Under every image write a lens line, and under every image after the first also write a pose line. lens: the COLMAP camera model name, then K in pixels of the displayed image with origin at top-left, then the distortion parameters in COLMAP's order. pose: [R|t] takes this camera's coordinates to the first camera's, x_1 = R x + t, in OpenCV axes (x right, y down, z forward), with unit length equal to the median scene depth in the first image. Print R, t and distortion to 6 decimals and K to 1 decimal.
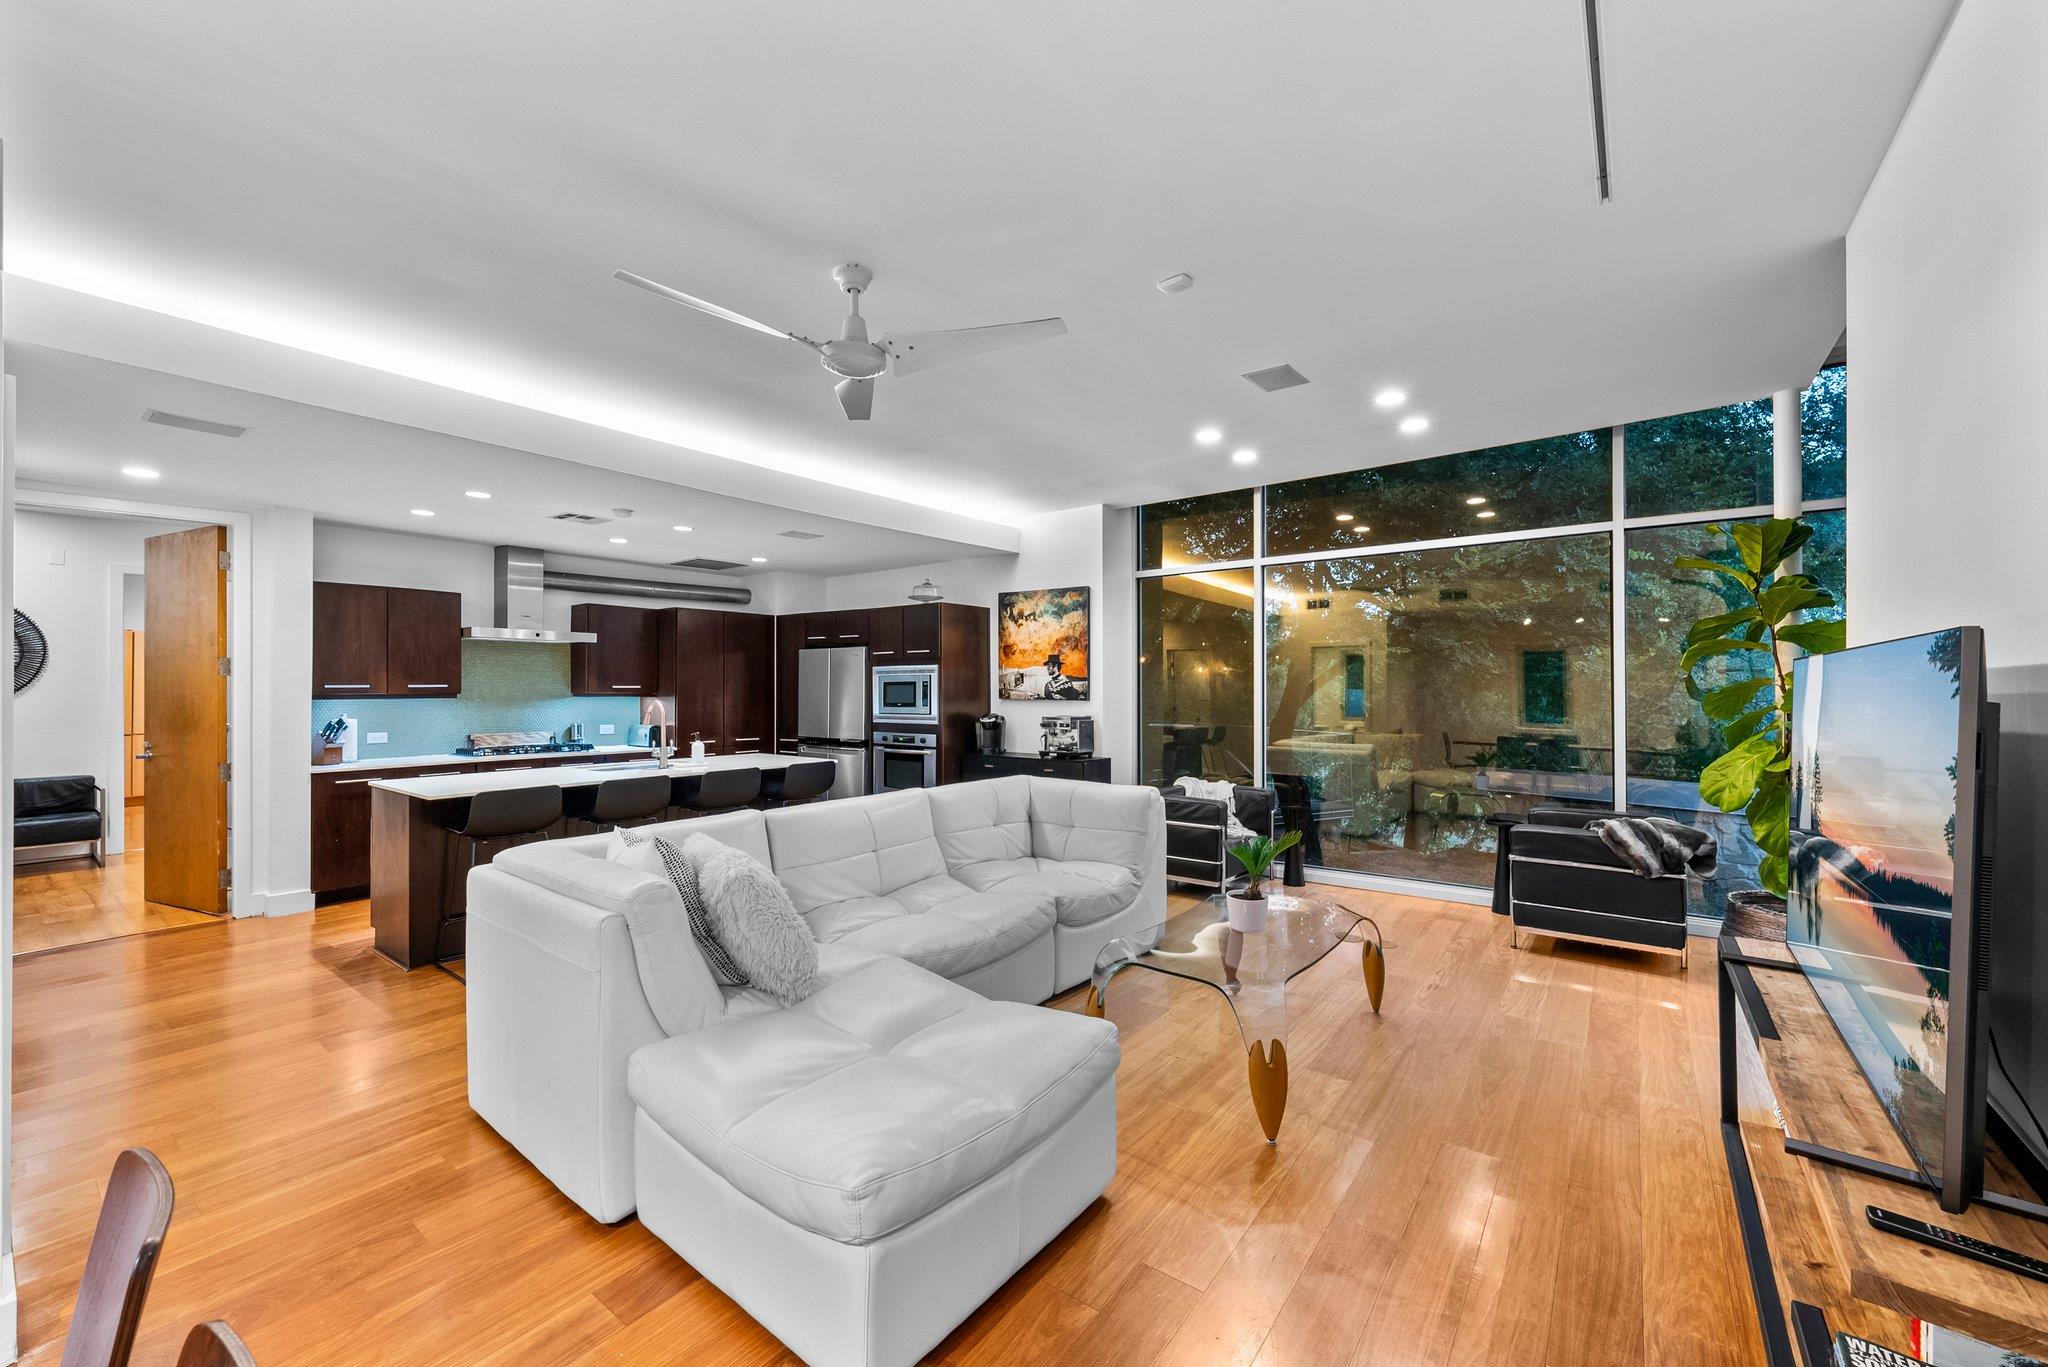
lens RADIAL K [[802.8, 0, 1022.8], [0, 802.8, 686.2], [0, 0, 1]] dist [0.002939, 0.000858]
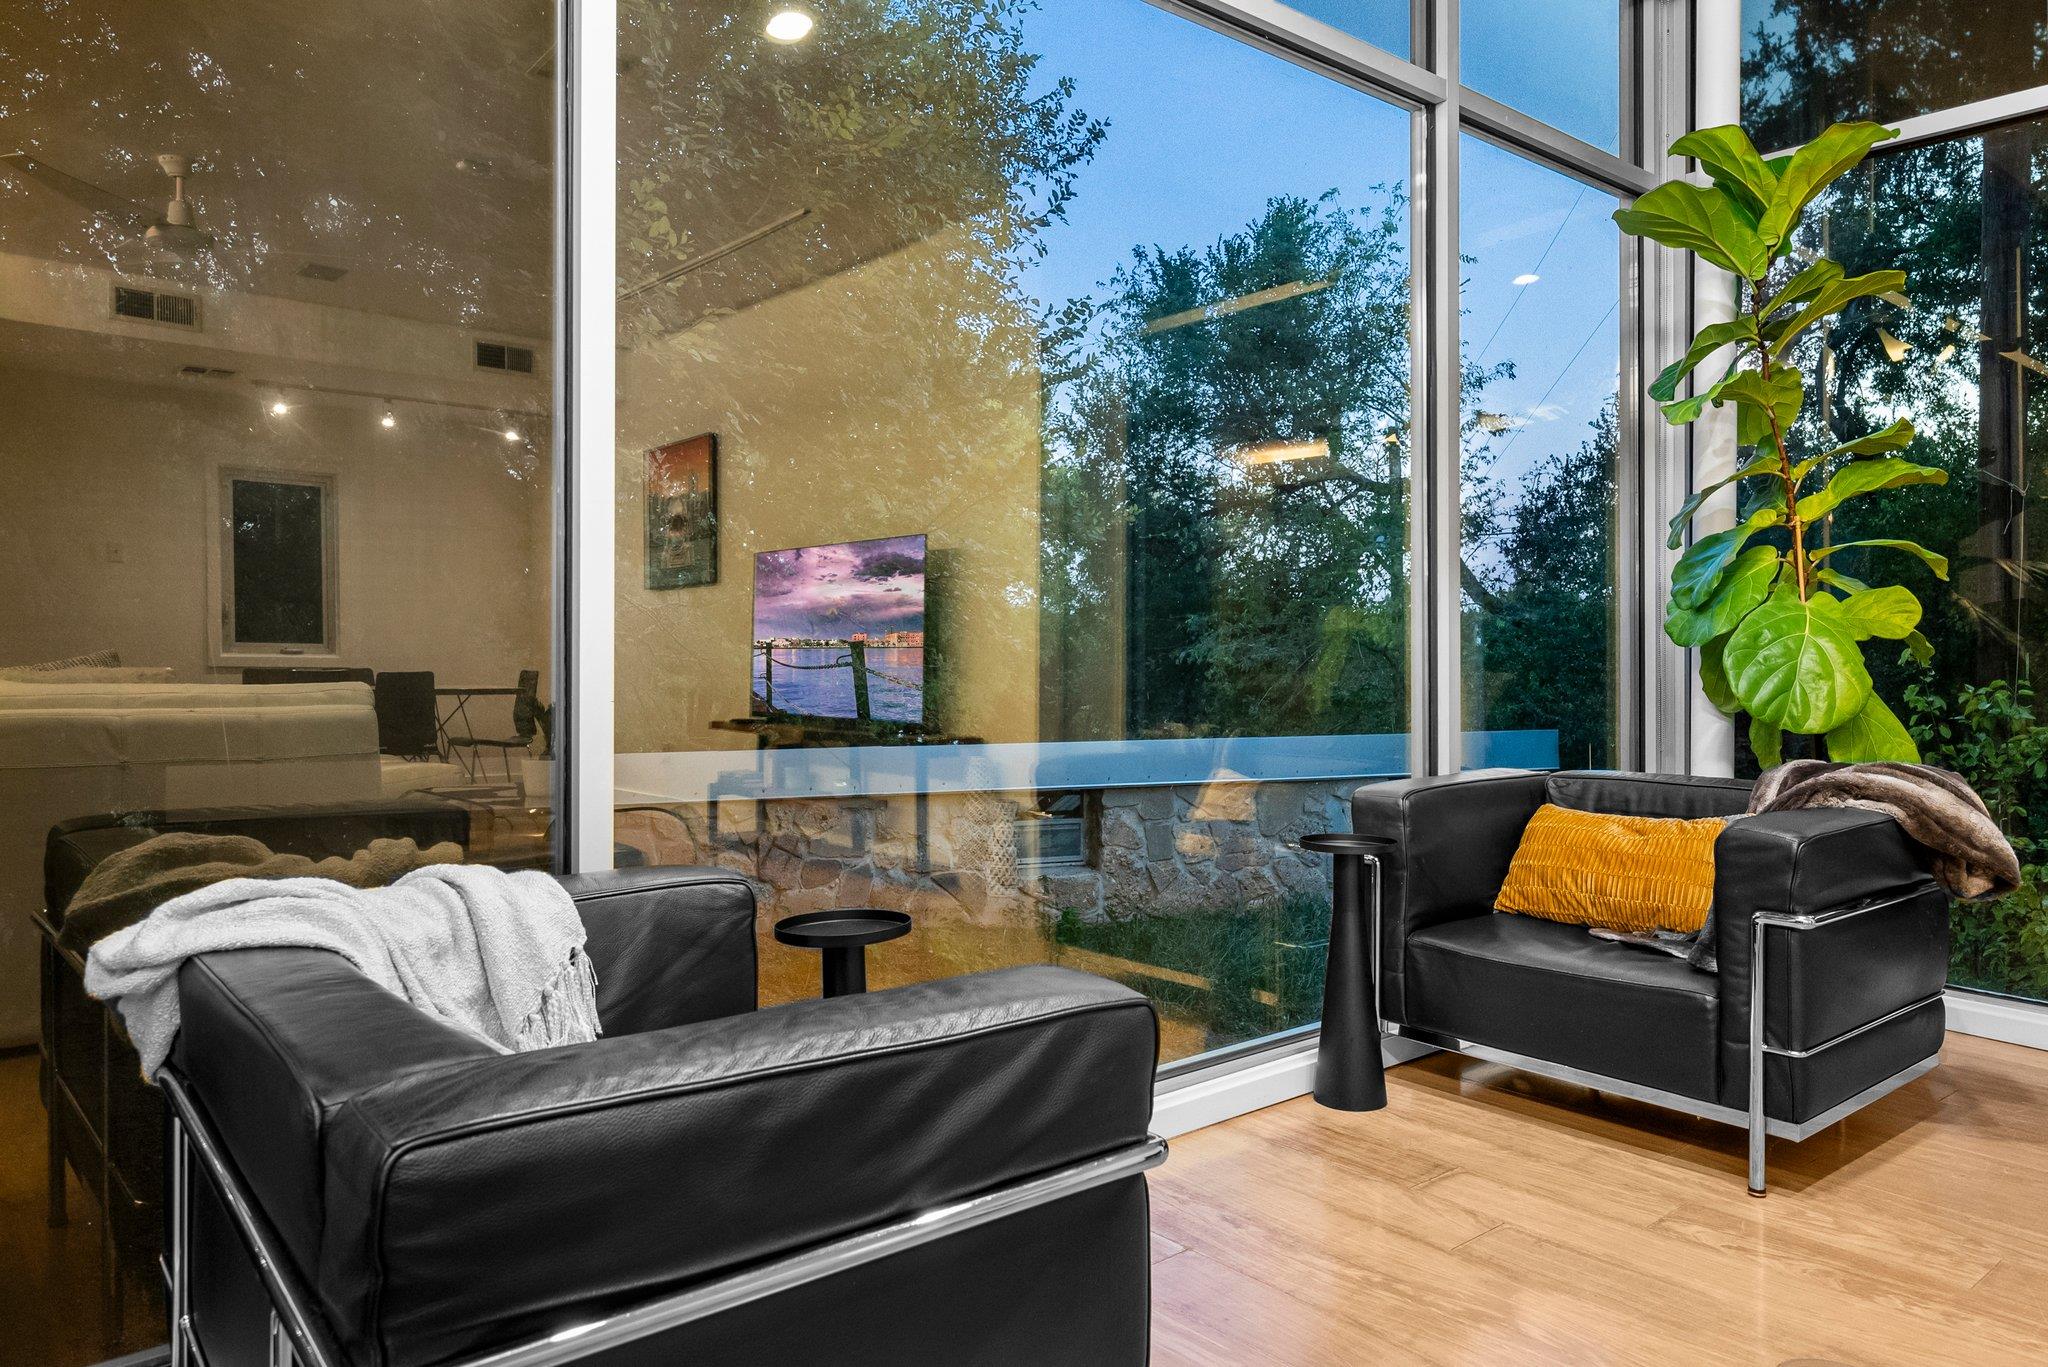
lens RADIAL K [[1377.6, 0, 1034.1], [0, 1377.6, 666.8], [0, 0, 1]] dist [0.031545, 0.000049]
pose [[0.214467, -0.012484, 0.976651, -0.011322], [-0.006314, 0.999880, 0.014167, 0.064287], [-0.976711, -0.009205, 0.214362, 0.754994]]
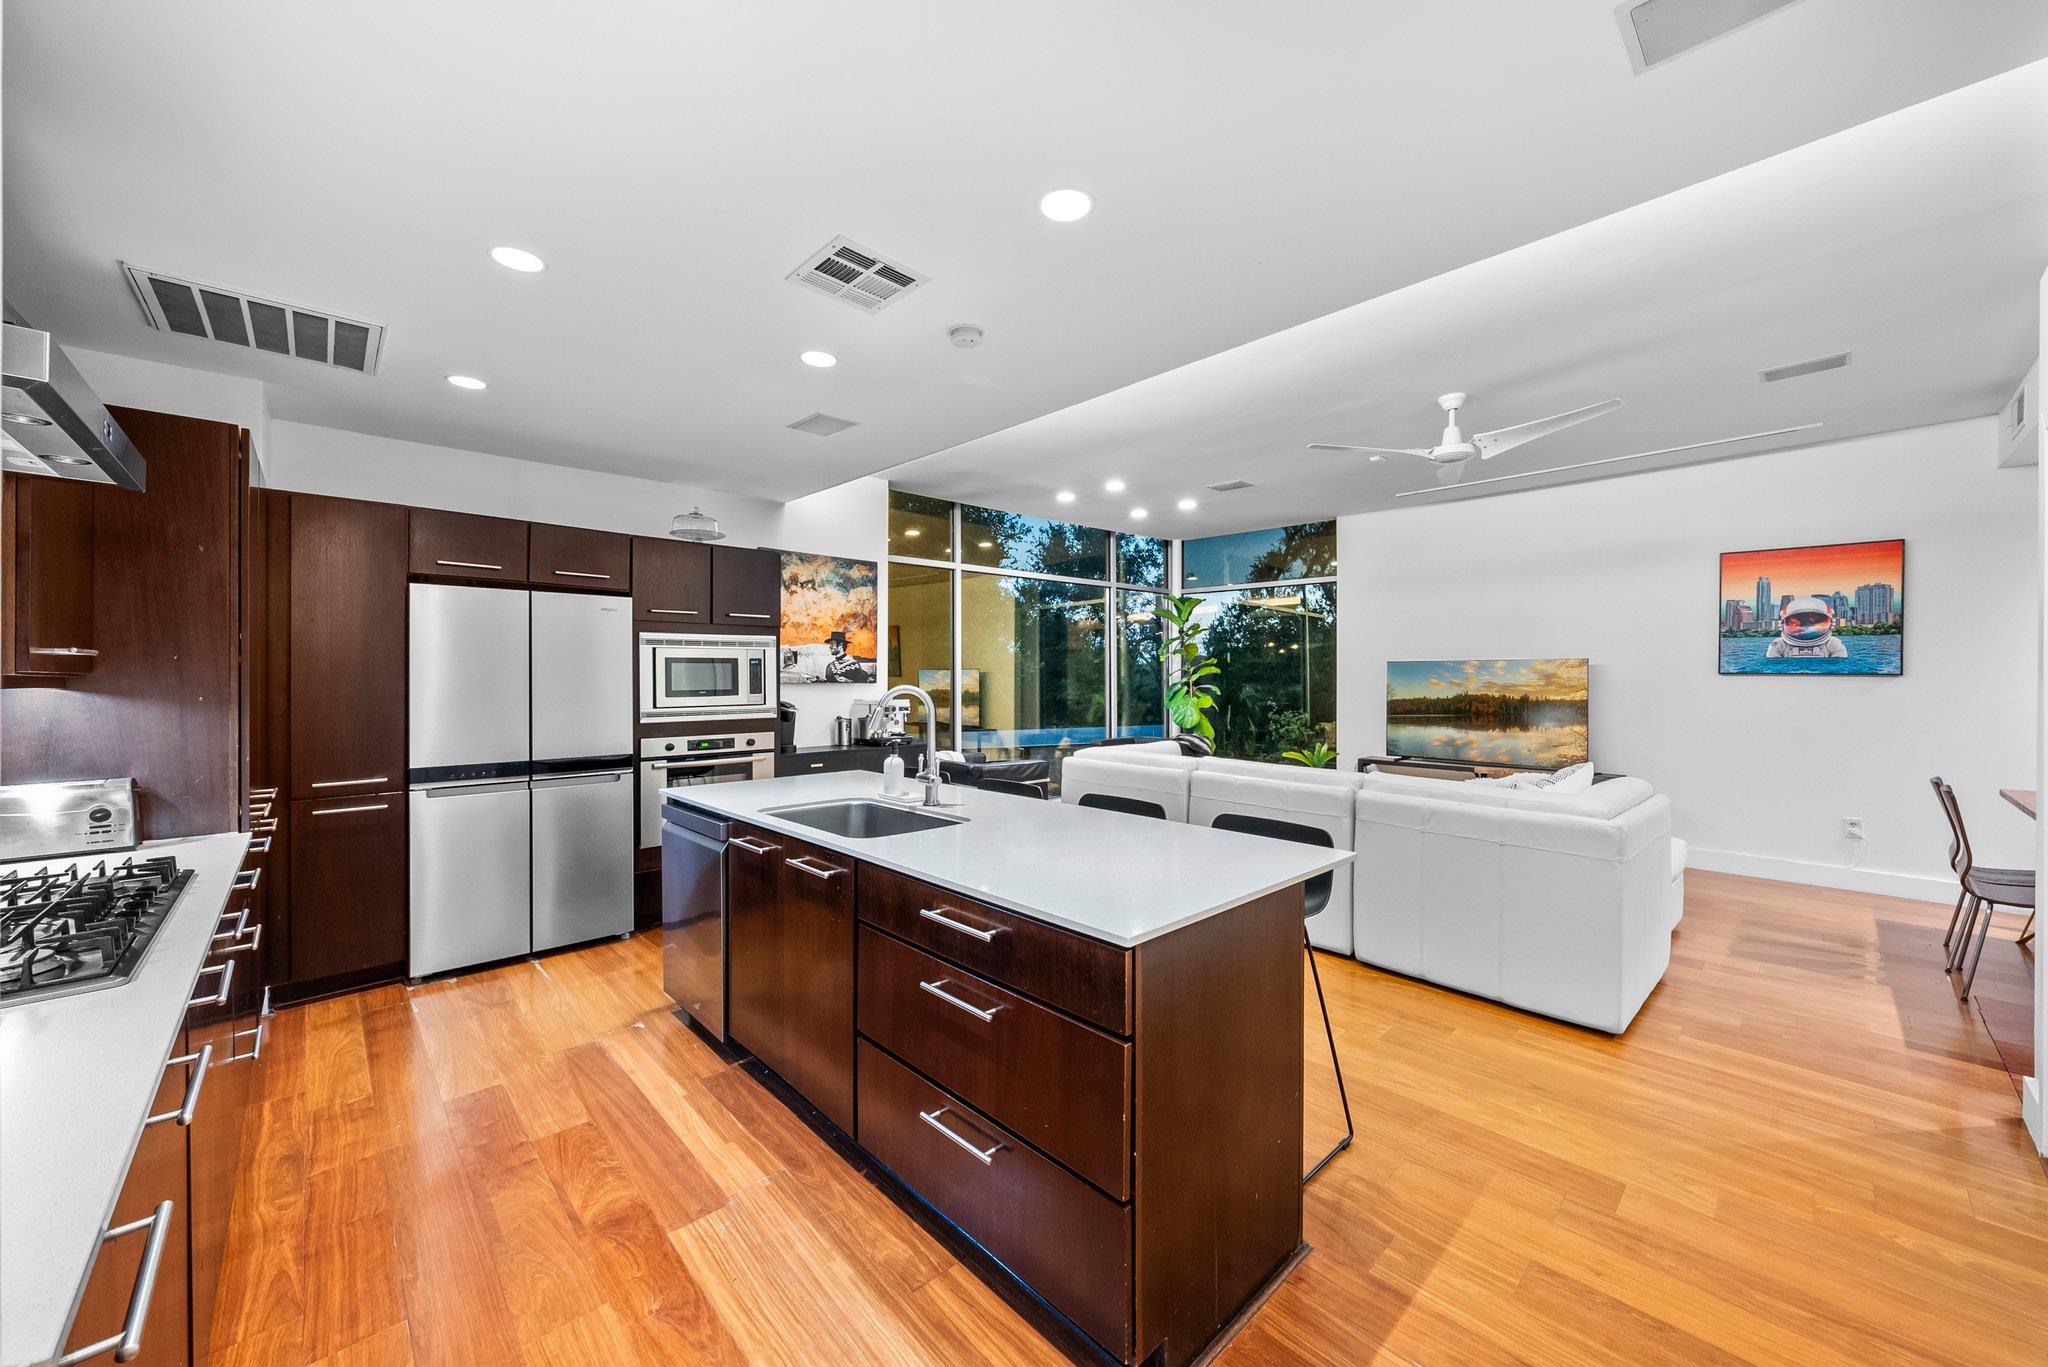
lens RADIAL K [[759.3, 0, 1019.8], [0, 759.3, 675.4], [0, 0, 1]] dist [-0.001049, -0.000234]
pose [[0.166354, 0.001291, 0.986065, -0.746419], [-0.003782, 0.999993, -0.000671, 0.008431], [-0.986059, -0.003617, 0.166357, 0.659431]]
